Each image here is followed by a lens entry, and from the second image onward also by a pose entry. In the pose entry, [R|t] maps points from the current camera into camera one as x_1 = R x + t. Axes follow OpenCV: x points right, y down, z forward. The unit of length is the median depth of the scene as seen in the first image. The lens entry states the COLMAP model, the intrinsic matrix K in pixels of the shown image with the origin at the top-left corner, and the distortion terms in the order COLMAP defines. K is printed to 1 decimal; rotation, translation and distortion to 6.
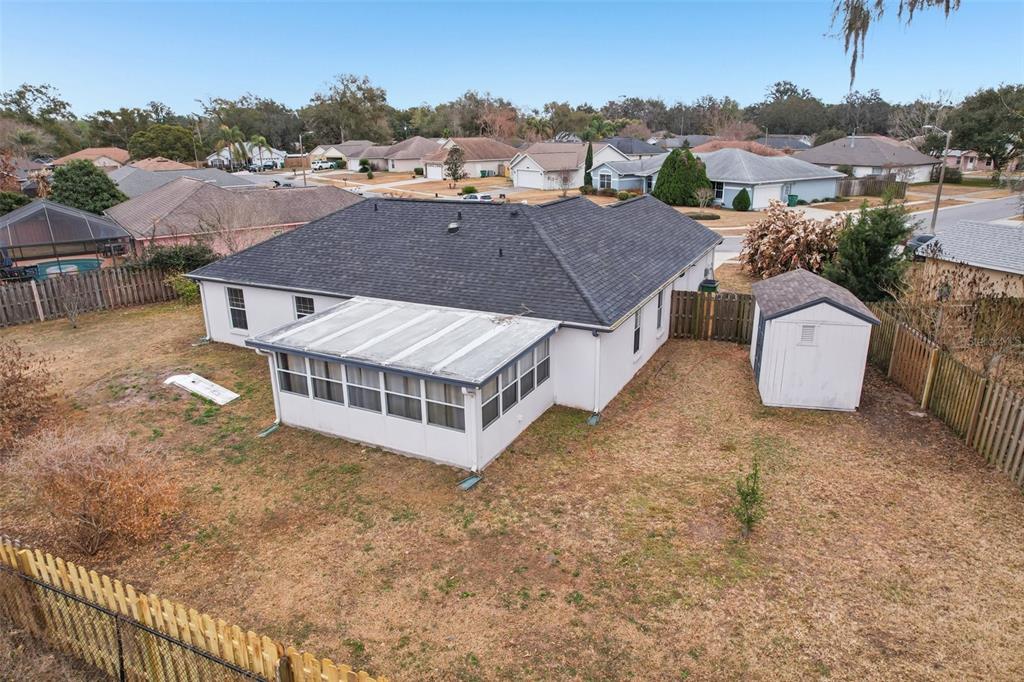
lens RADIAL K [[671.3, 0, 512.0], [0, 671.3, 341.0], [0, 0, 1]] dist [-0.072021, 0.061835]
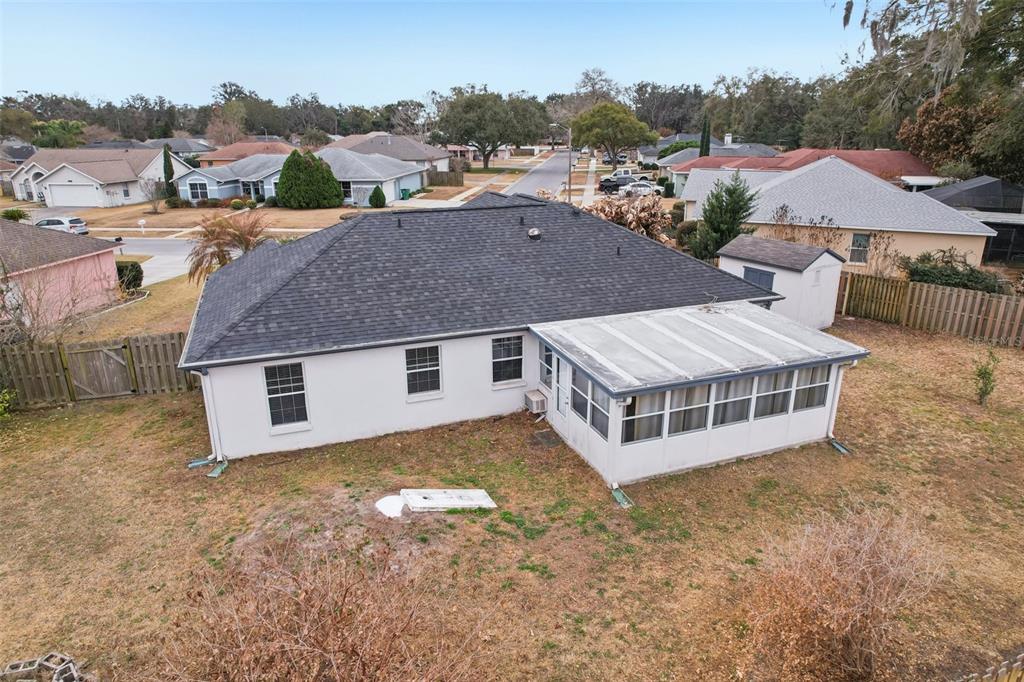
lens RADIAL K [[671.3, 0, 512.0], [0, 671.3, 341.0], [0, 0, 1]] dist [-0.072021, 0.061835]
pose [[0.667607, -0.221708, 0.710737, -0.870735], [0.223917, 0.970226, 0.092324, -0.134237], [-0.710044, 0.097510, 0.697373, 0.461428]]
